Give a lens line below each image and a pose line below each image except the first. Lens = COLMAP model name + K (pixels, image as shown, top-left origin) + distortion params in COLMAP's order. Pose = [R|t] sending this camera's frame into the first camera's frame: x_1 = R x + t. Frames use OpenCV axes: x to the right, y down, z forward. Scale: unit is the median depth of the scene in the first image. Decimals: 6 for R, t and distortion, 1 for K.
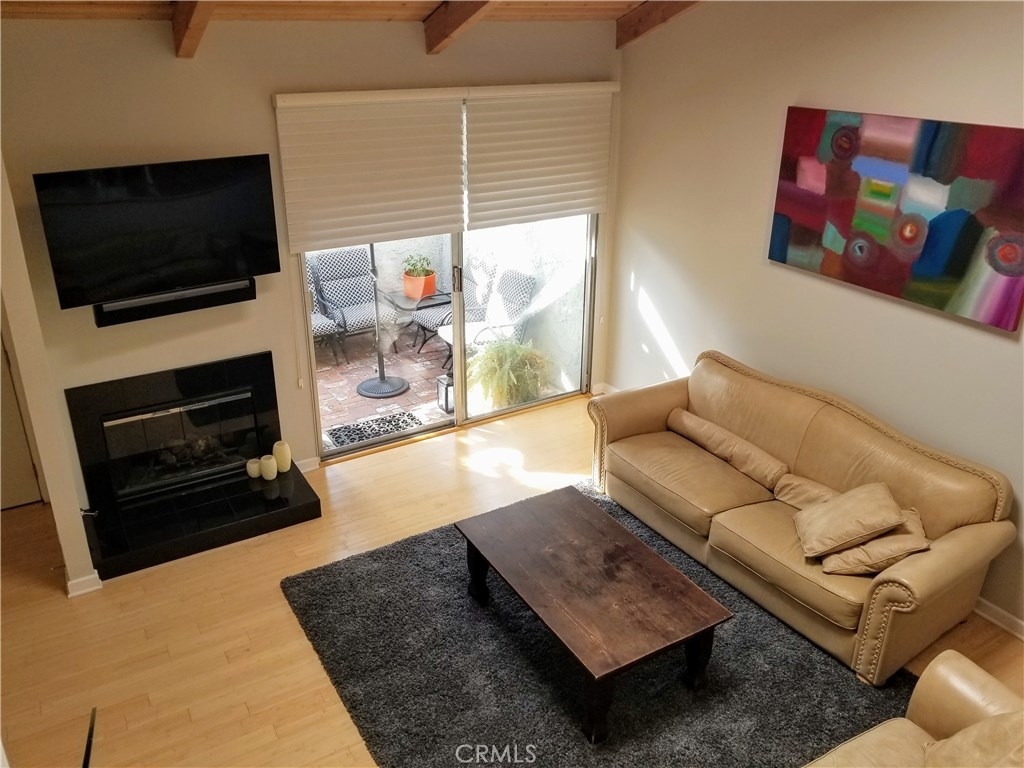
lens RADIAL K [[828.7, 0, 512.4], [0, 828.7, 375.8], [0, 0, 1]] dist [-0.009259, -0.000314]
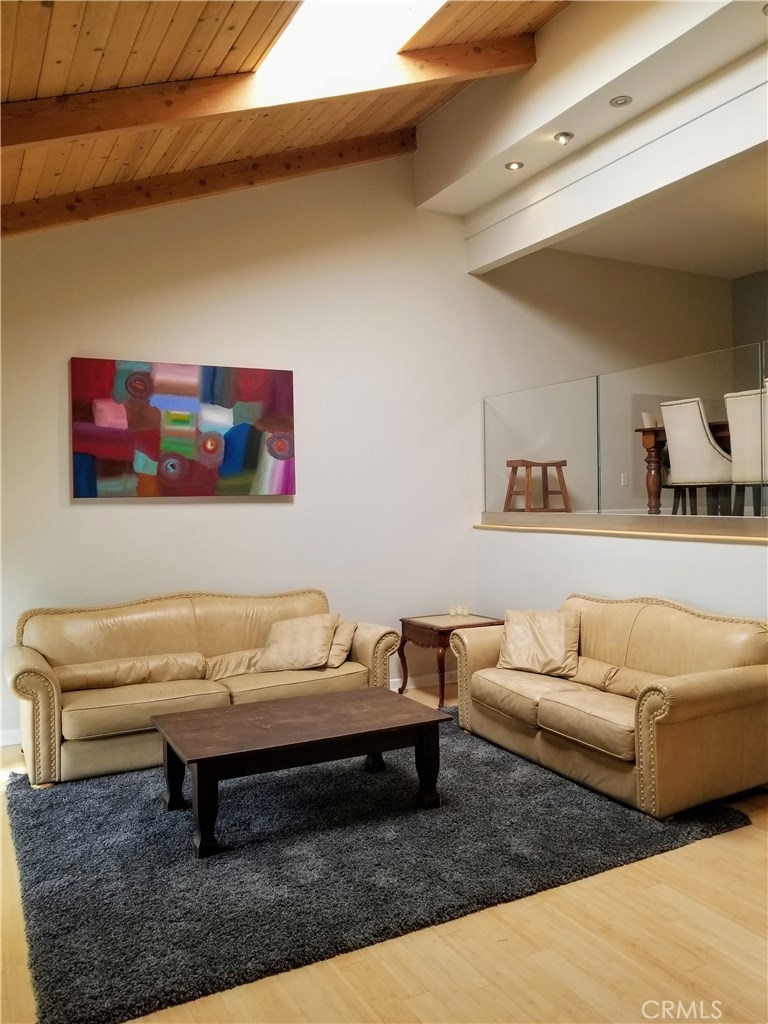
lens RADIAL K [[828.7, 0, 388.8], [0, 828.7, 516.0], [0, 0, 1]] dist [-0.009259, -0.000314]
pose [[0.016922, -0.005567, 0.999841, -0.843982], [0.414682, 0.909964, -0.001952, 0.052979], [-0.909809, 0.414649, 0.017707, 0.737770]]
